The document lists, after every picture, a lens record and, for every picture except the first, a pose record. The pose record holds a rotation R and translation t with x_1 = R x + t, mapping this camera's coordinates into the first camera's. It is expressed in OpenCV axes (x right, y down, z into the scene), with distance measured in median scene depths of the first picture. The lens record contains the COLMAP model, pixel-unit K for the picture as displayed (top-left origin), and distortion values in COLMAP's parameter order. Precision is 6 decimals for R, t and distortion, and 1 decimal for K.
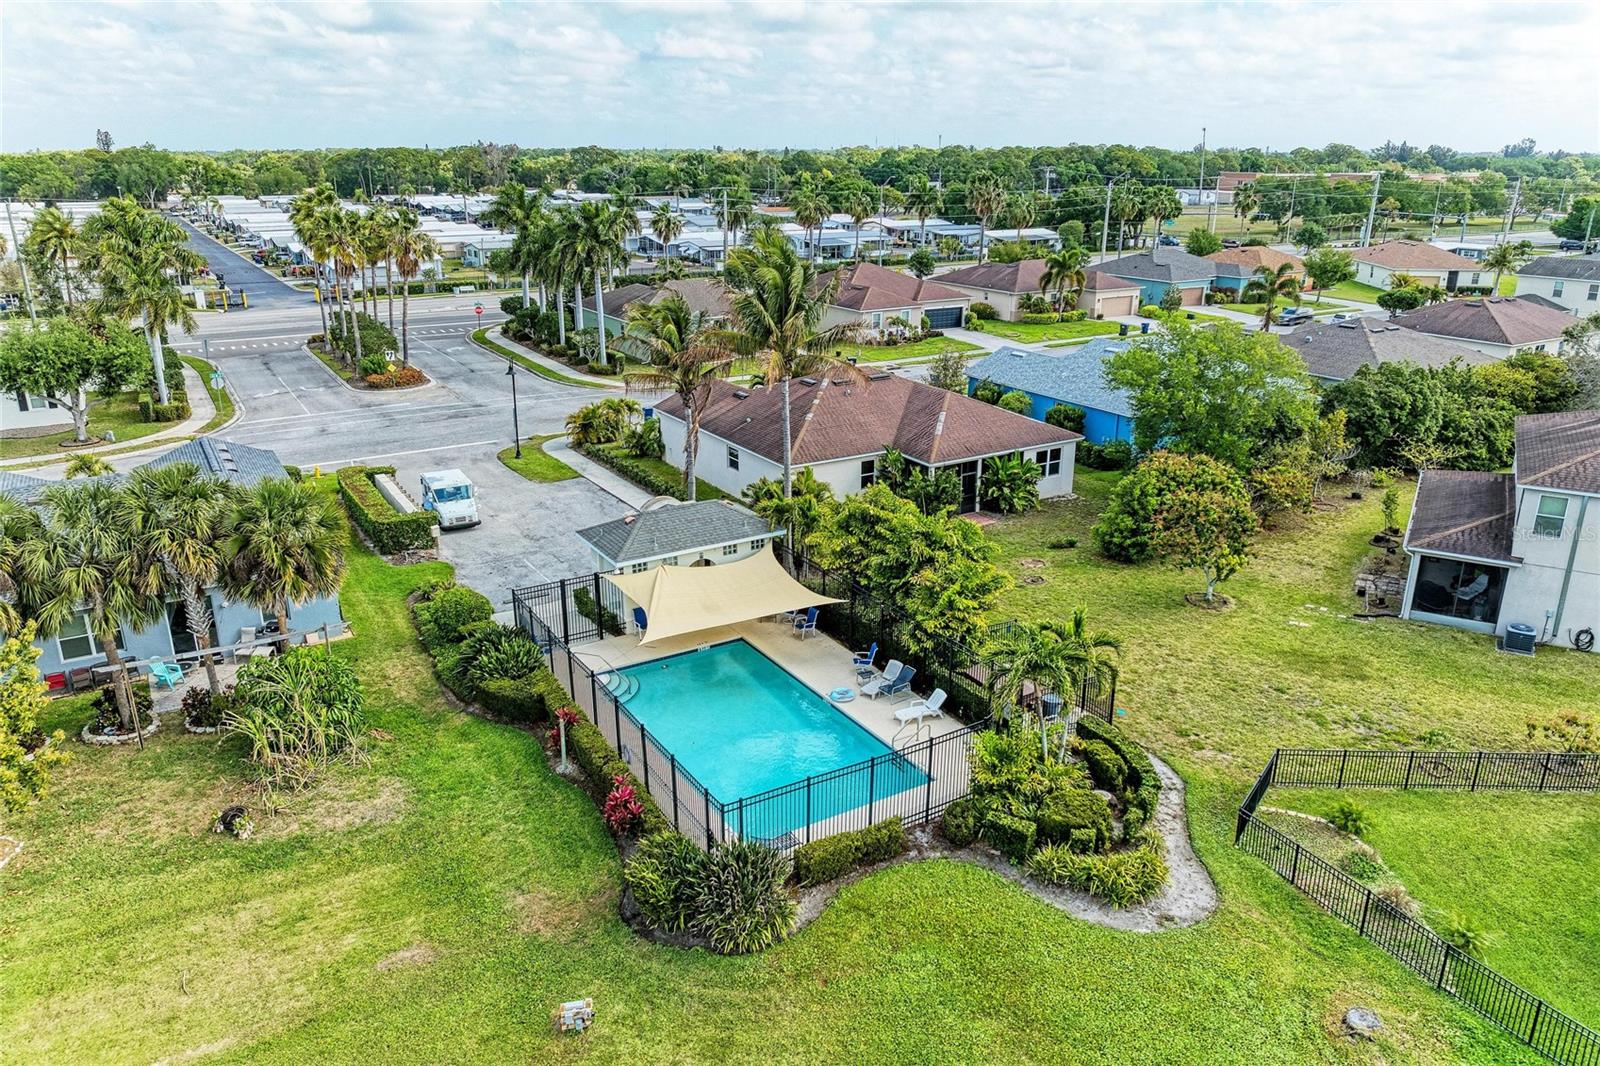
lens RADIAL K [[1111.7, 0, 800.0], [0, 1111.7, 533.0], [0, 0, 1]] dist [-0.012265, -0.004638]
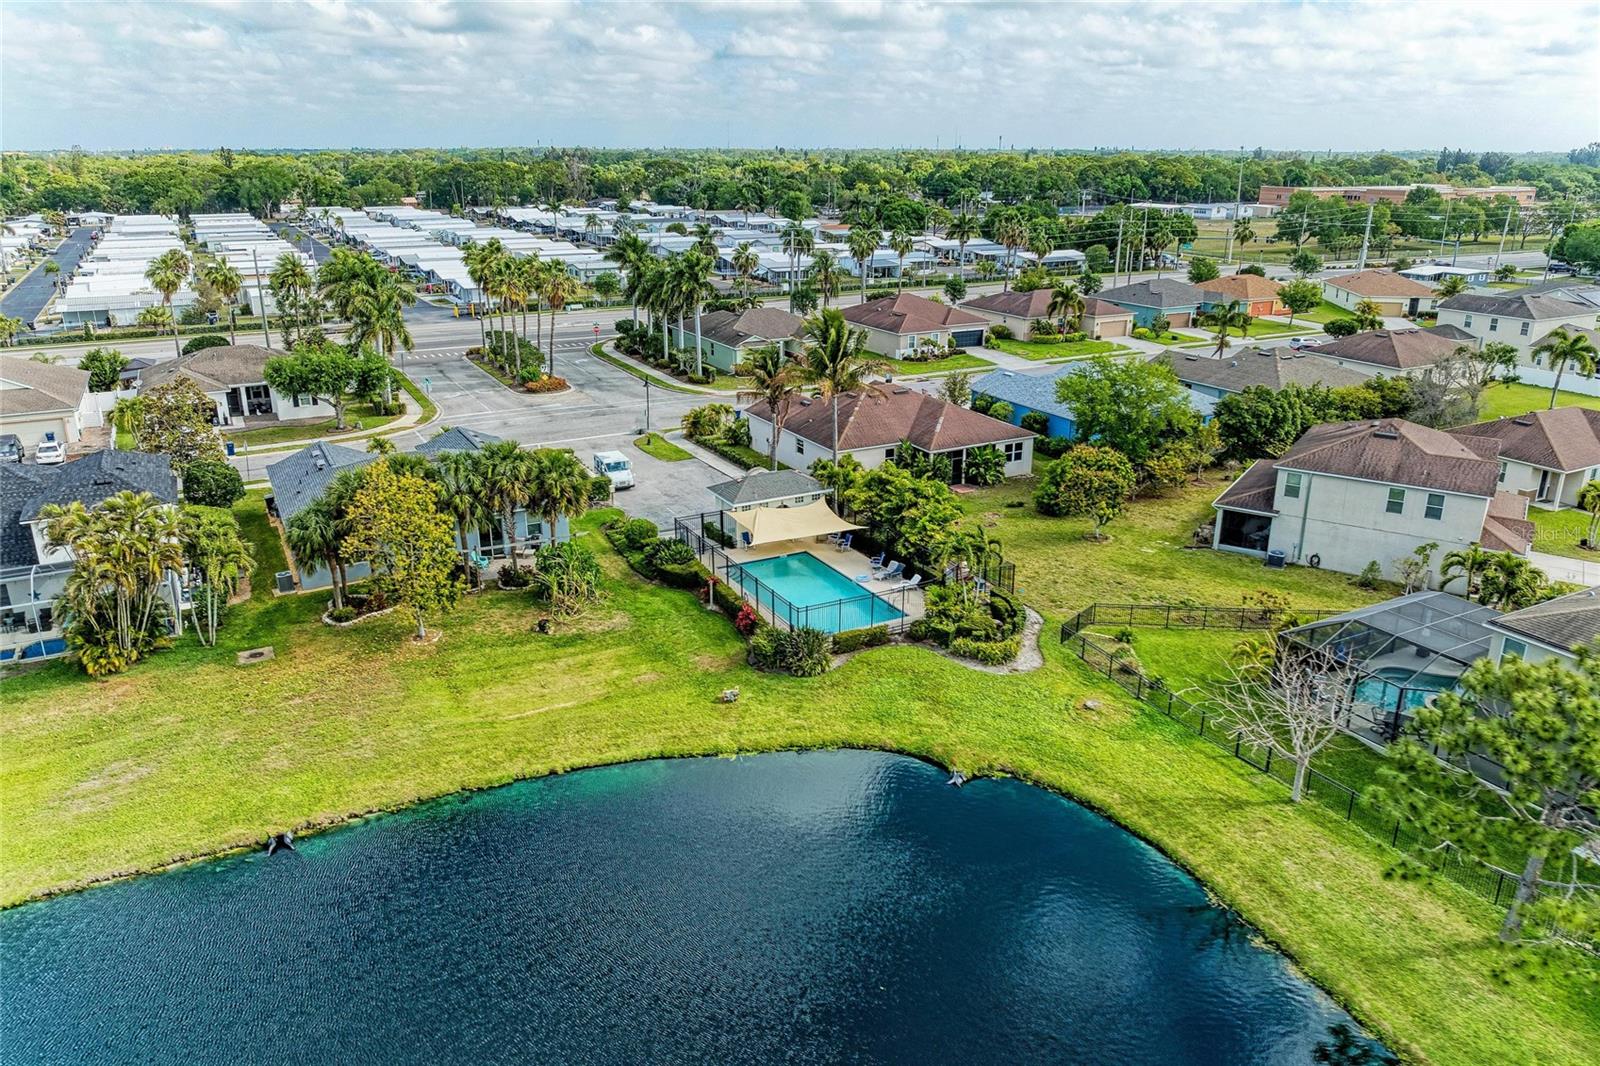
lens RADIAL K [[1111.7, 0, 800.0], [0, 1111.7, 533.0], [0, 0, 1]] dist [-0.012265, -0.004638]
pose [[0.998637, 0.017538, -0.049154, 0.016032], [-0.017401, 0.999843, 0.003226, 0.046994], [0.049203, -0.002367, 0.998786, -0.517304]]
